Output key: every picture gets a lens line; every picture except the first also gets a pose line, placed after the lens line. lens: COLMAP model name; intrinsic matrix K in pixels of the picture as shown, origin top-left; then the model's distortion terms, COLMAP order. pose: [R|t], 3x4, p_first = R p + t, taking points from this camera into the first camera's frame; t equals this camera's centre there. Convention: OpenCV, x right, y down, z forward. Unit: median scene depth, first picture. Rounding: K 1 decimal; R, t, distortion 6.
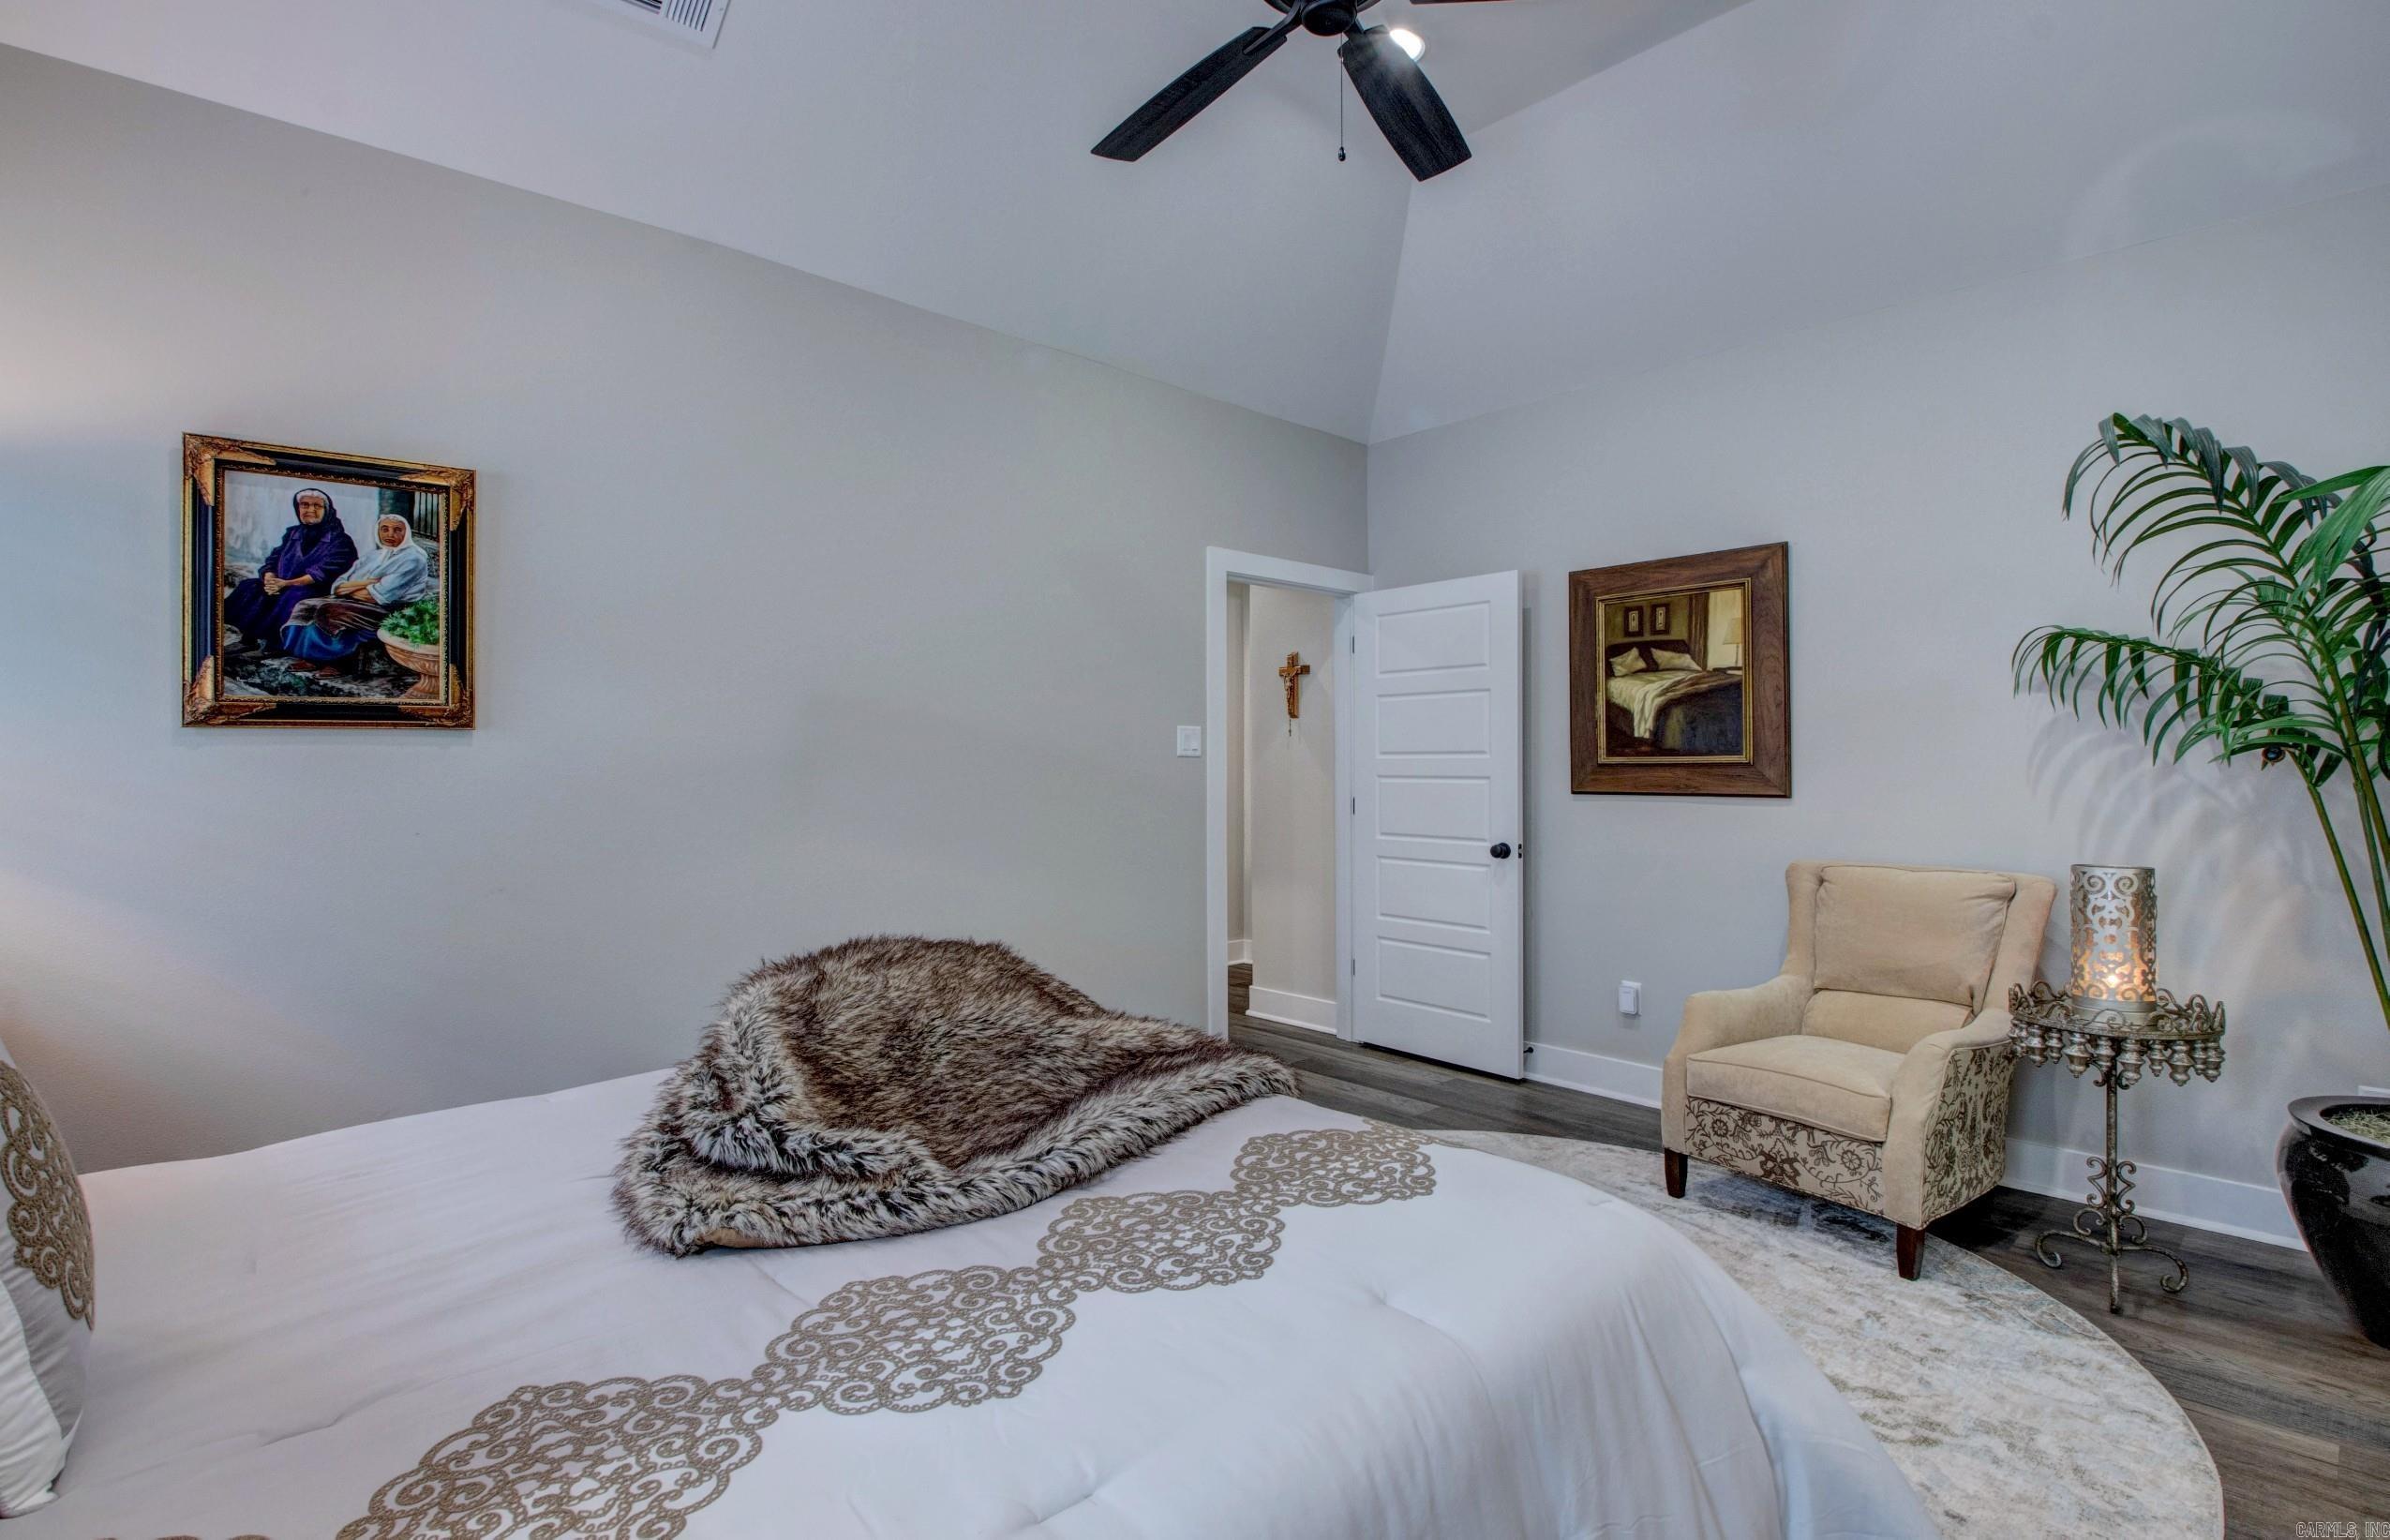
lens RADIAL K [[1116.8, 0, 1178.4], [0, 1116.8, 765.5], [0, 0, 1]] dist [-0.010234, -0.006128]
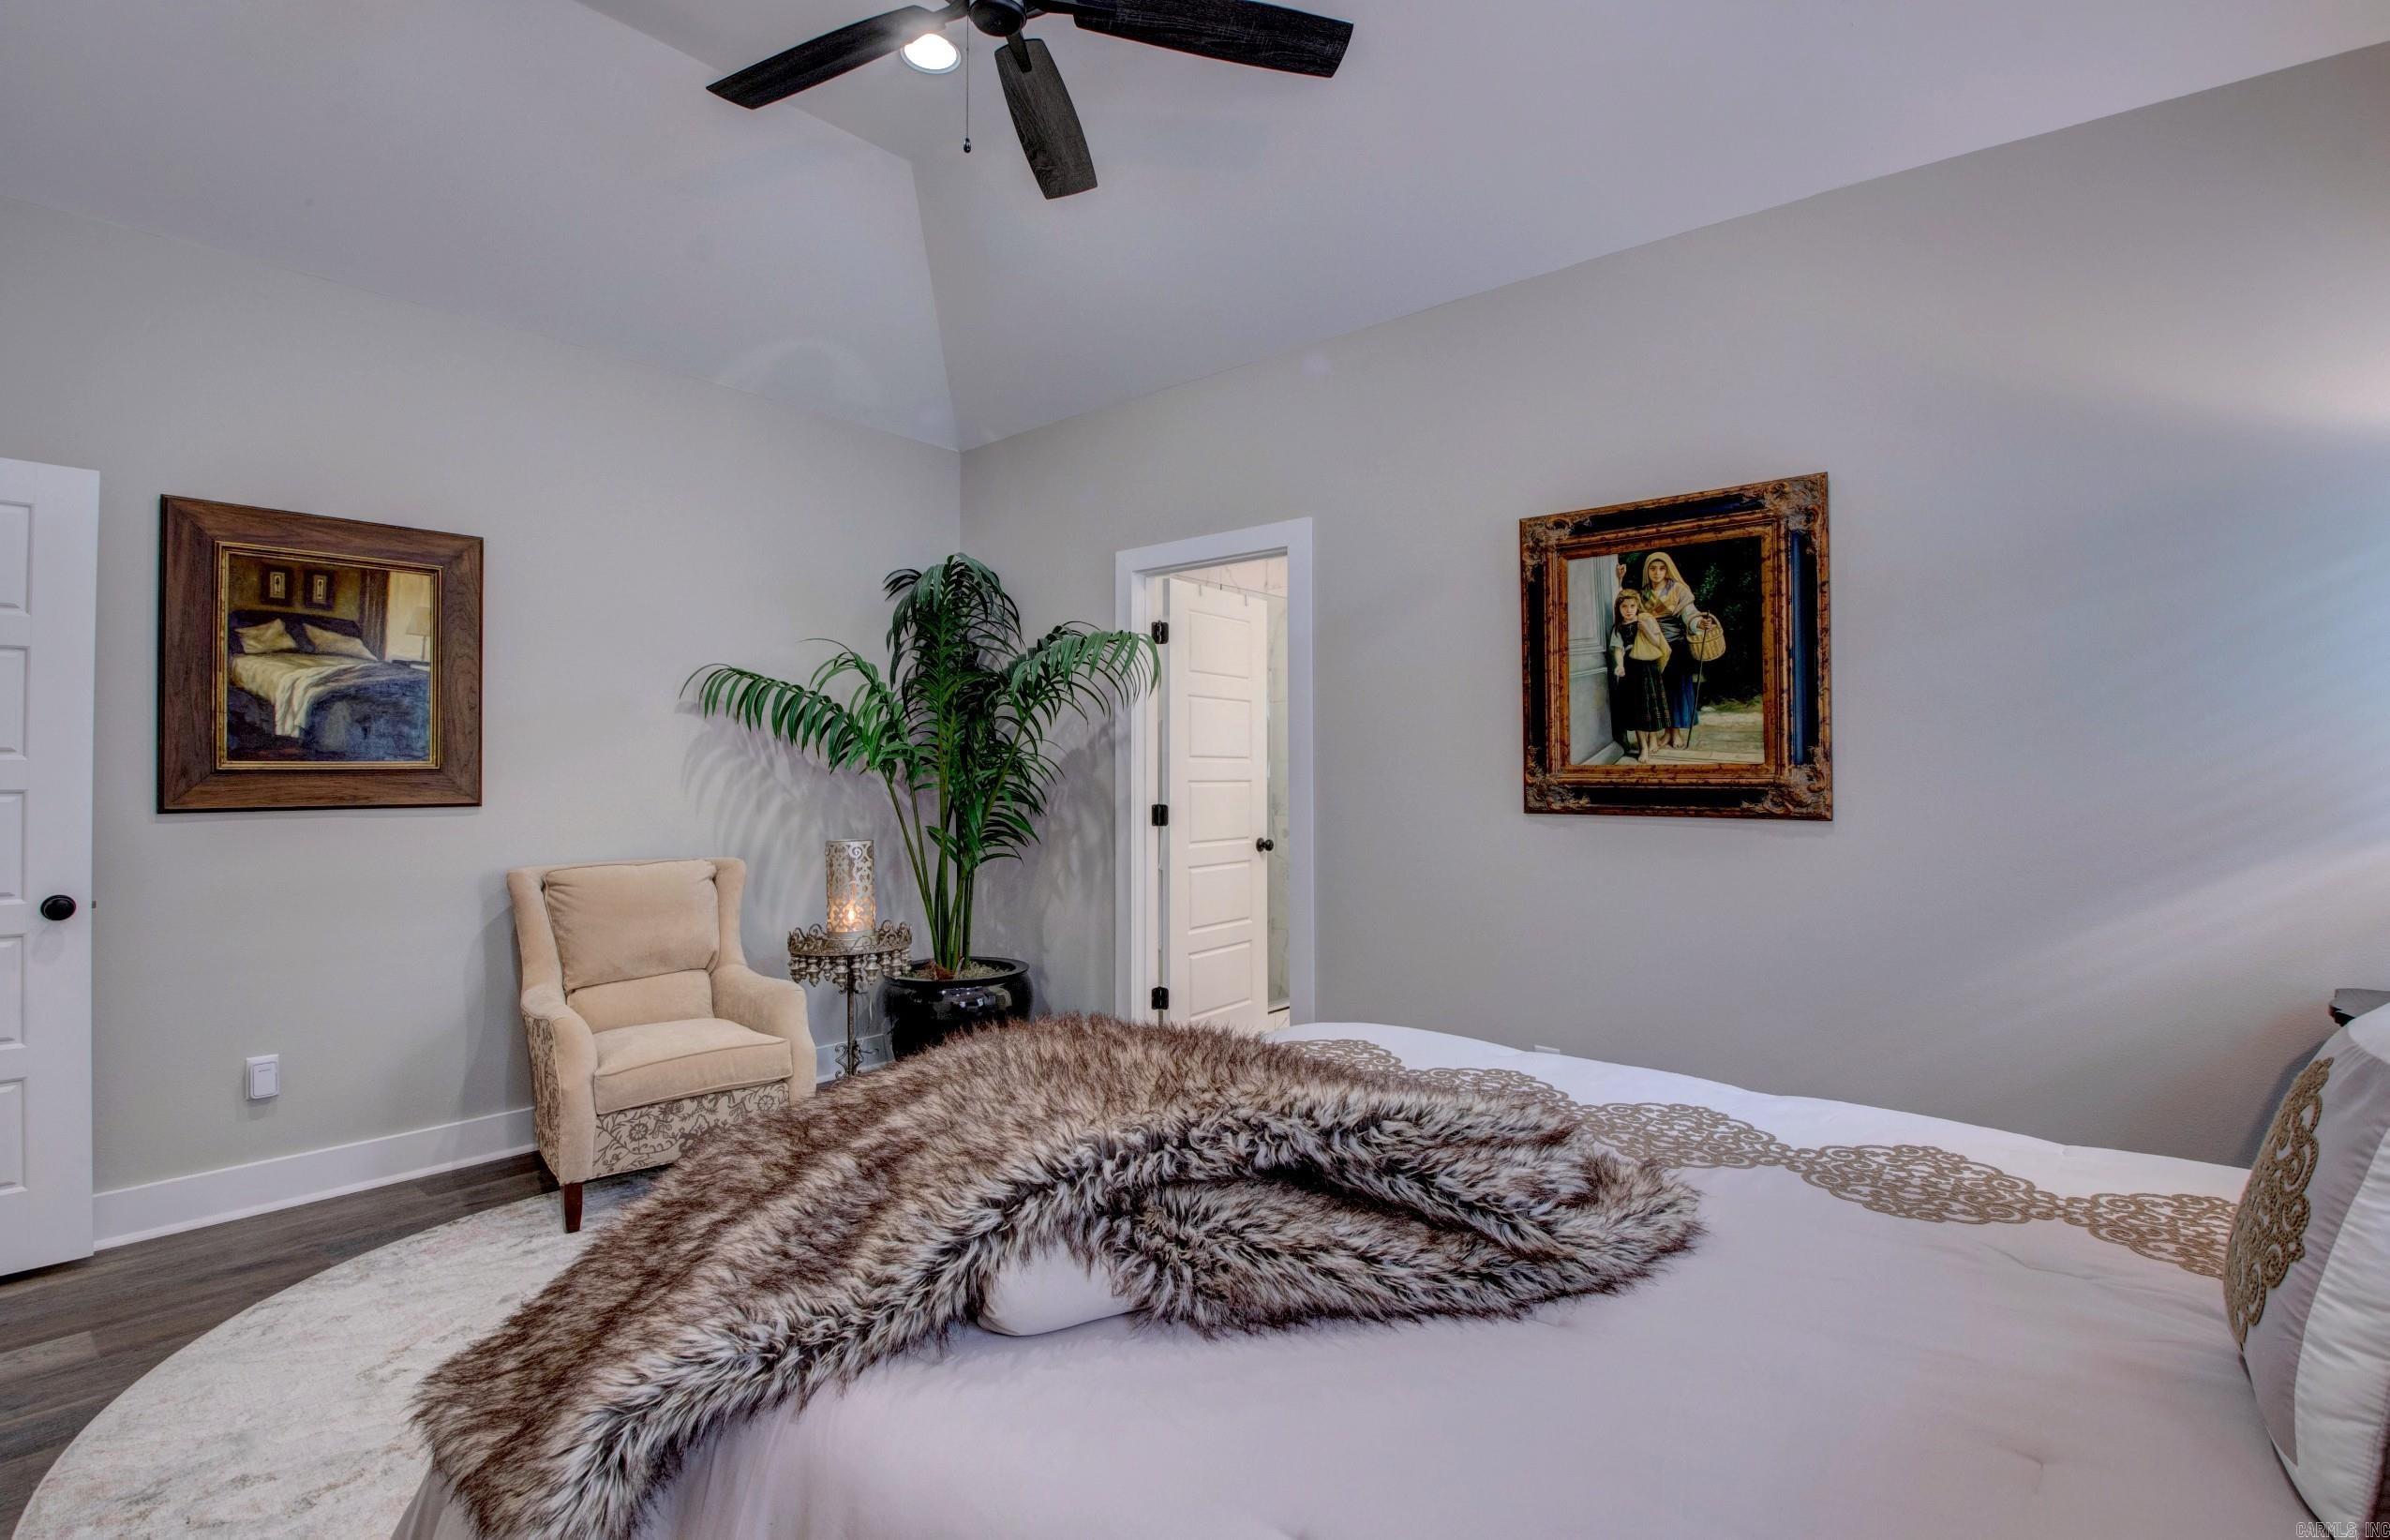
lens RADIAL K [[1116.8, 0, 1177.7], [0, 1116.8, 762.4], [0, 0, 1]] dist [-0.010234, -0.006128]
pose [[-0.124048, 0.008637, 0.992239, -0.443594], [0.000895, 0.999963, -0.008593, 0.000535], [-0.992276, -0.000178, -0.124052, 0.492822]]
